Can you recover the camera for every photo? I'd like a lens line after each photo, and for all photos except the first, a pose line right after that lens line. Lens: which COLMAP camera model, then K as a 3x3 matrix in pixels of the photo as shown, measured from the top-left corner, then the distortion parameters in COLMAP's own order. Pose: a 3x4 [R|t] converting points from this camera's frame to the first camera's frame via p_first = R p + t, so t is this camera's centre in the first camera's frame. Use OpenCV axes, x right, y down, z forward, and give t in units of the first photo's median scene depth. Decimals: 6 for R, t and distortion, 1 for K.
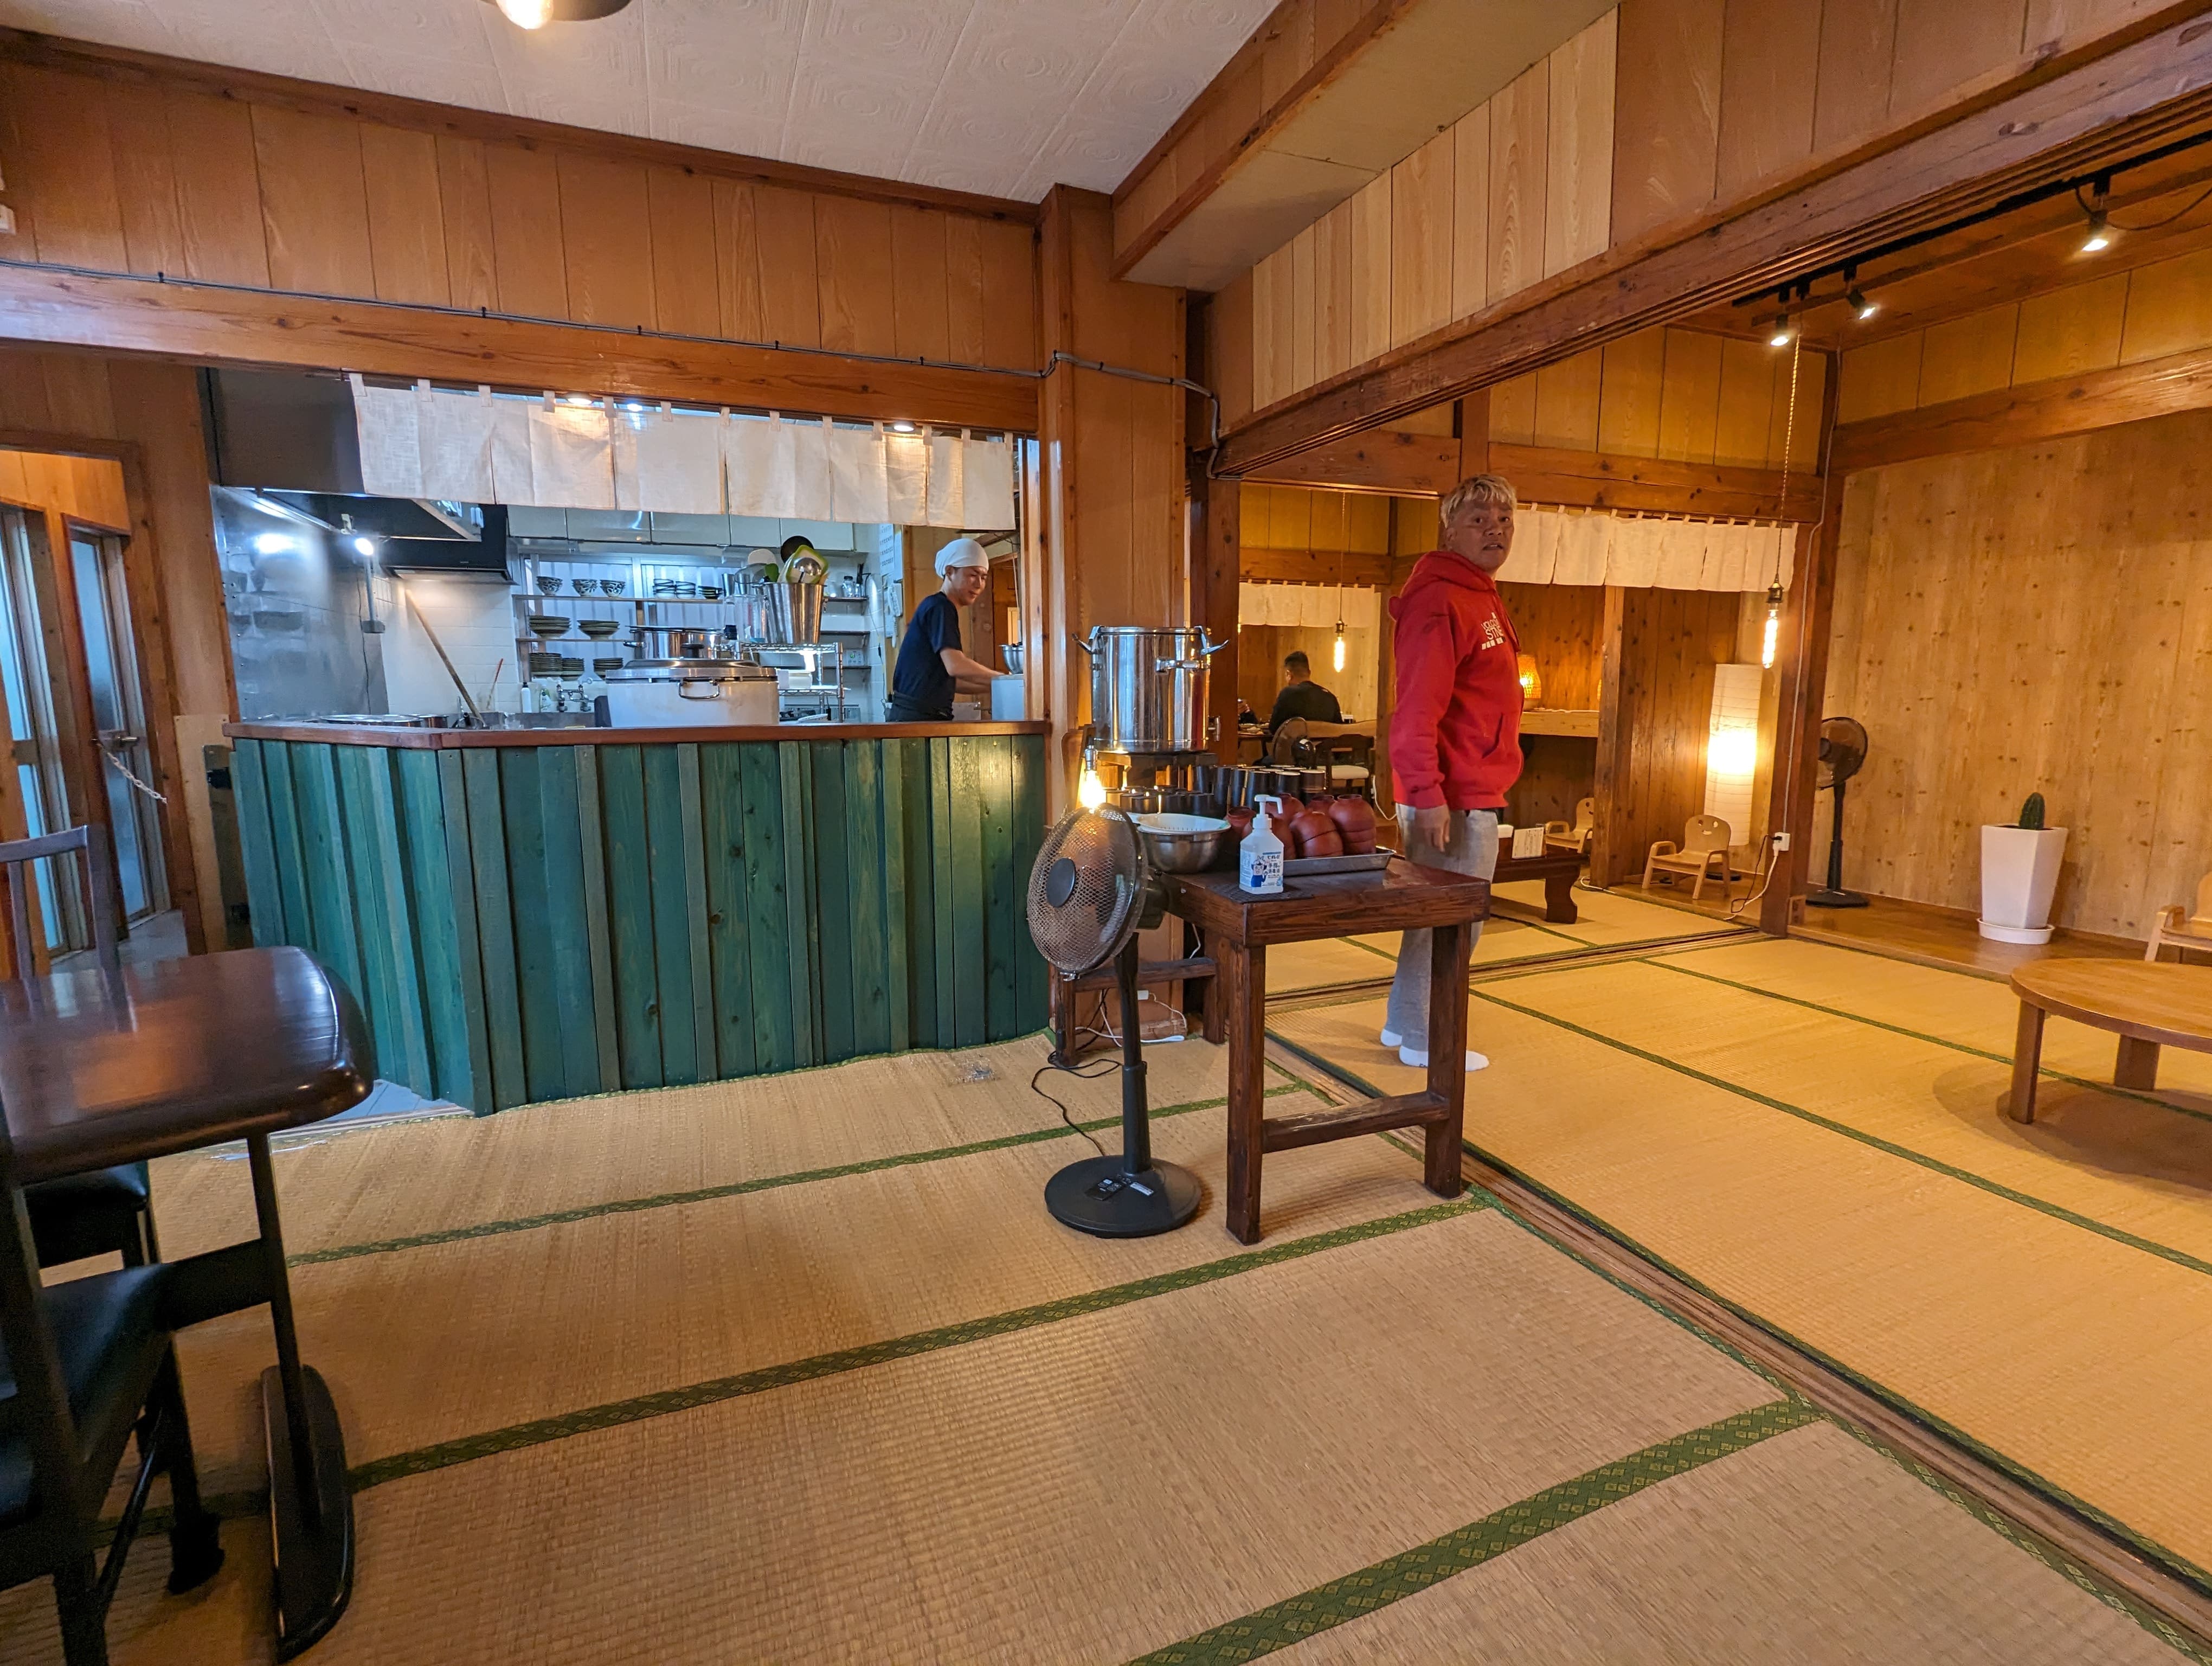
lens RADIAL K [[1031.5, 0, 1103.6], [0, 1031.5, 832.2], [0, 0, 1]] dist [0.000199, 0.000009]
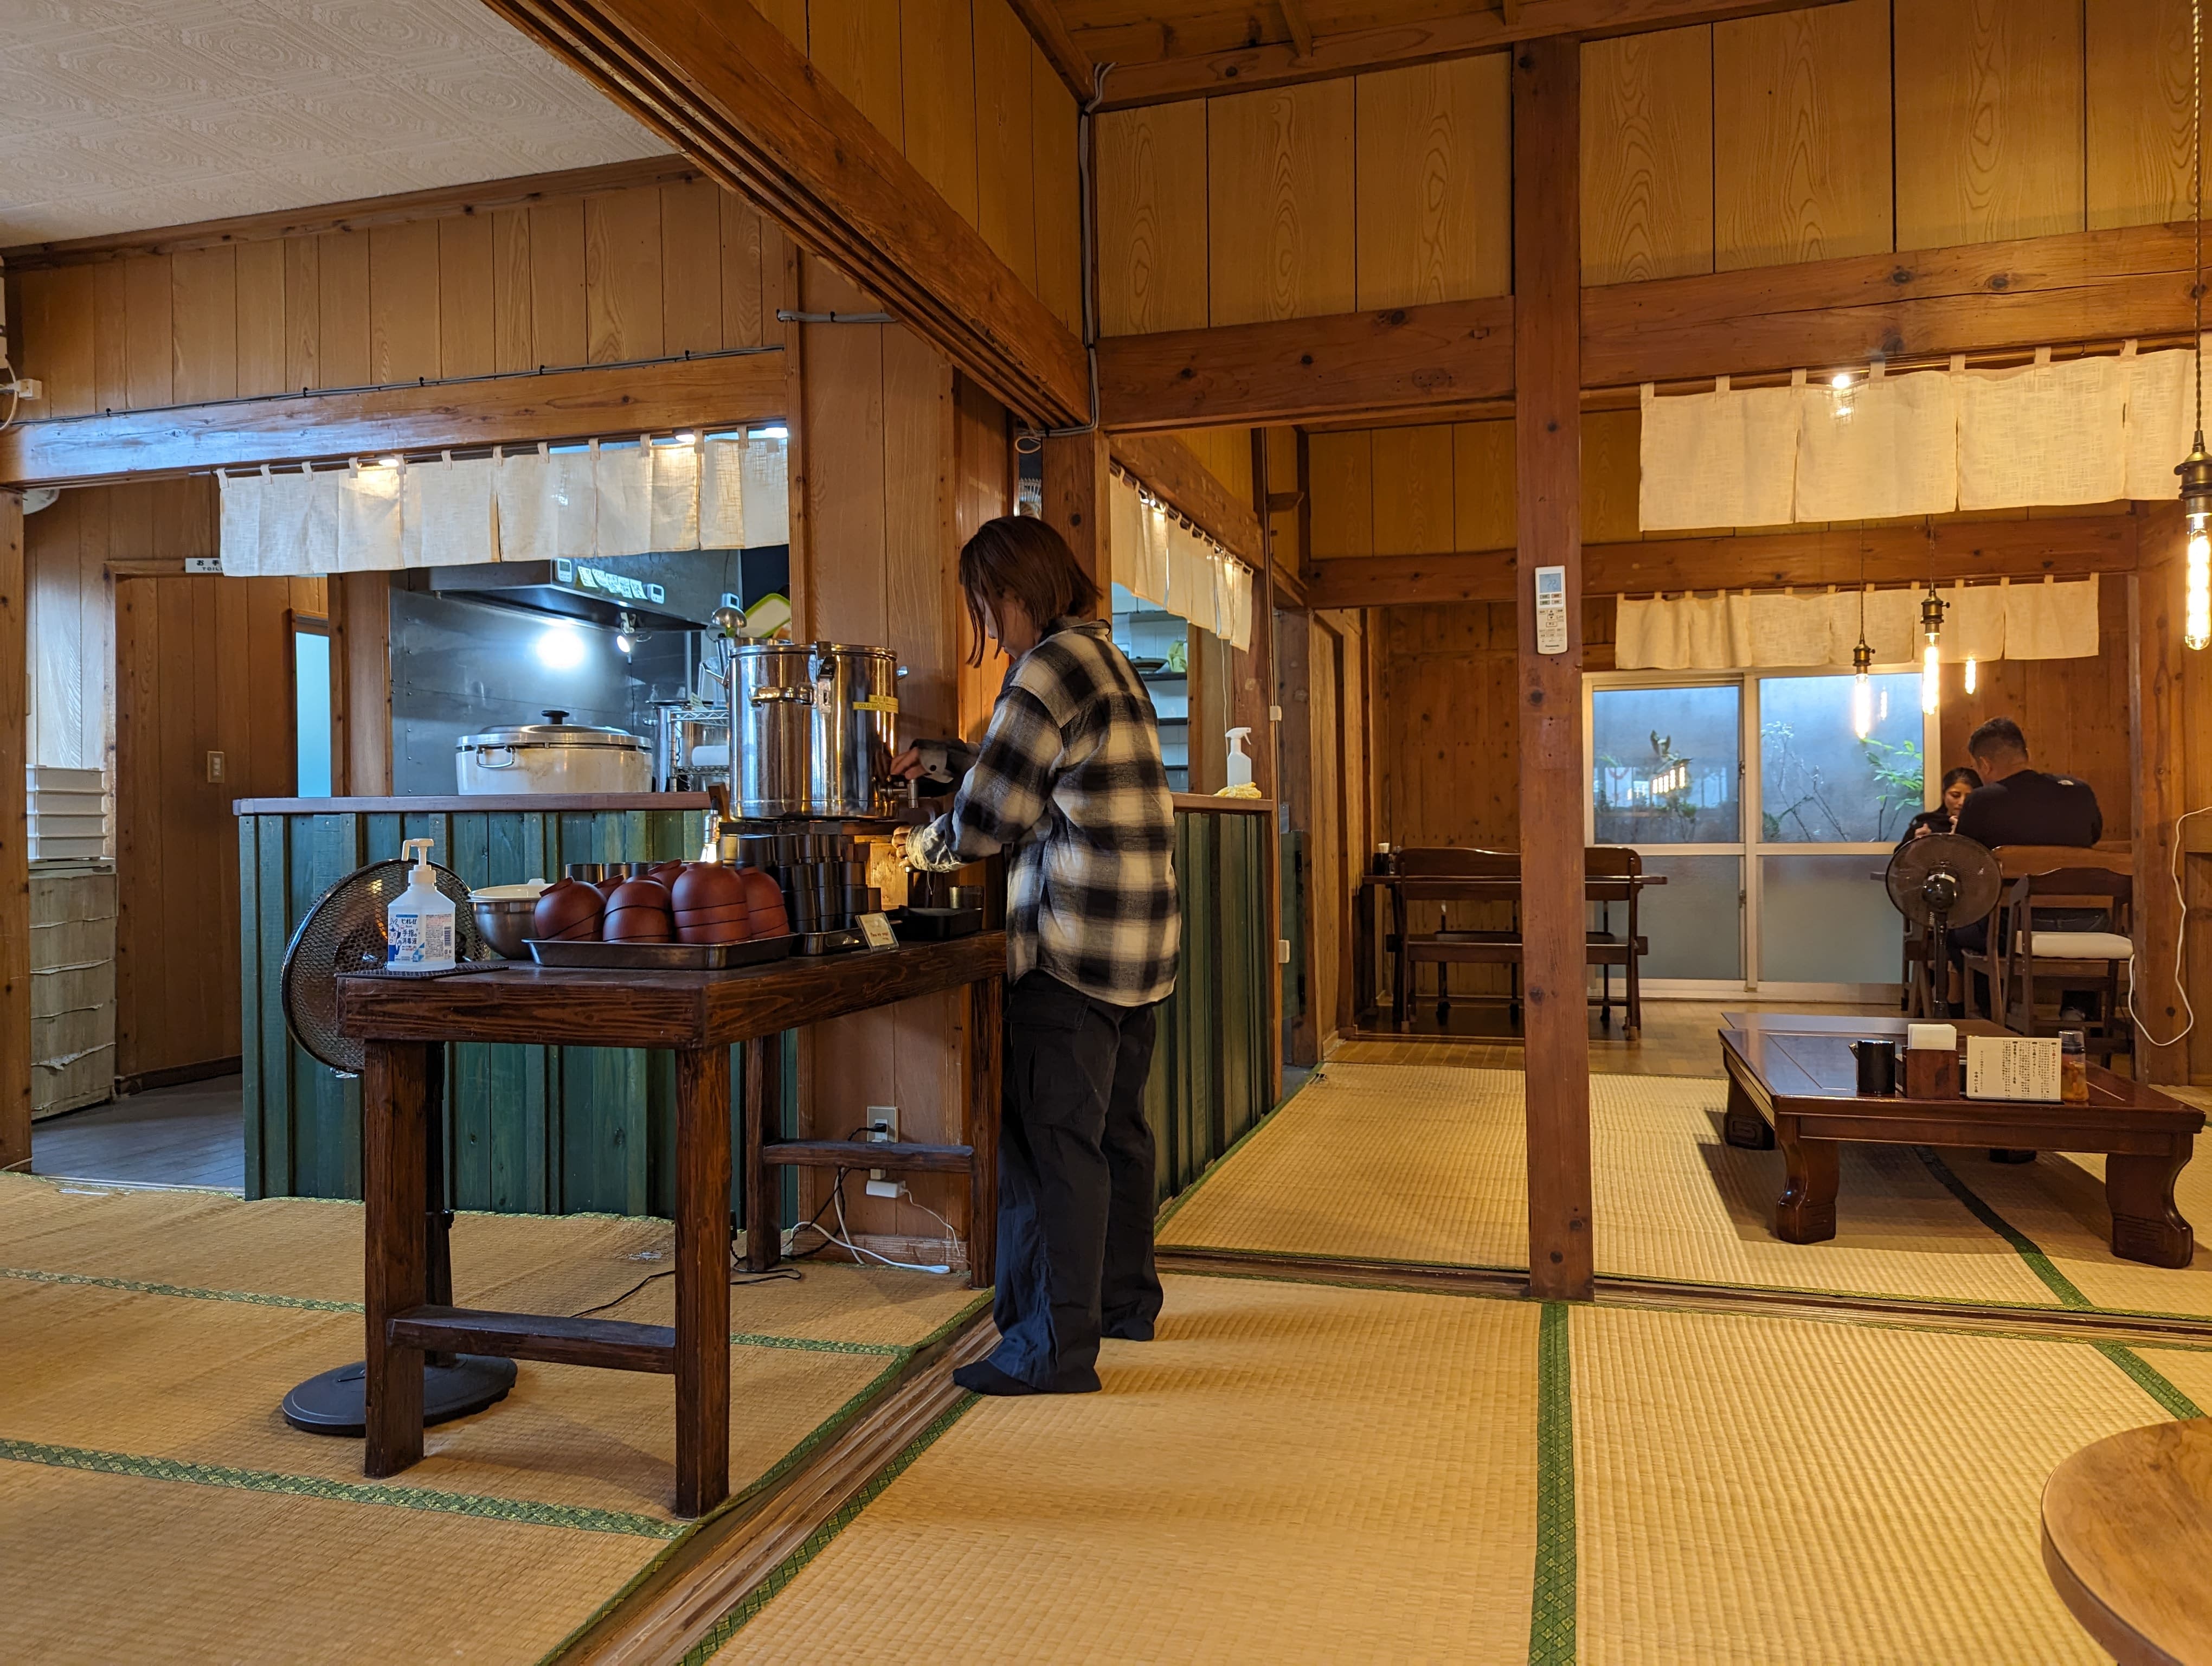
lens RADIAL K [[1532.8, 0, 1108.3], [0, 1532.8, 832.1], [0, 0, 1]] dist [0.034039, -0.003538]
pose [[0.785122, -0.001379, -0.619339, 0.851288], [-0.085436, 0.990196, -0.110509, 0.027482], [0.613420, 0.139677, 0.777307, 0.304221]]
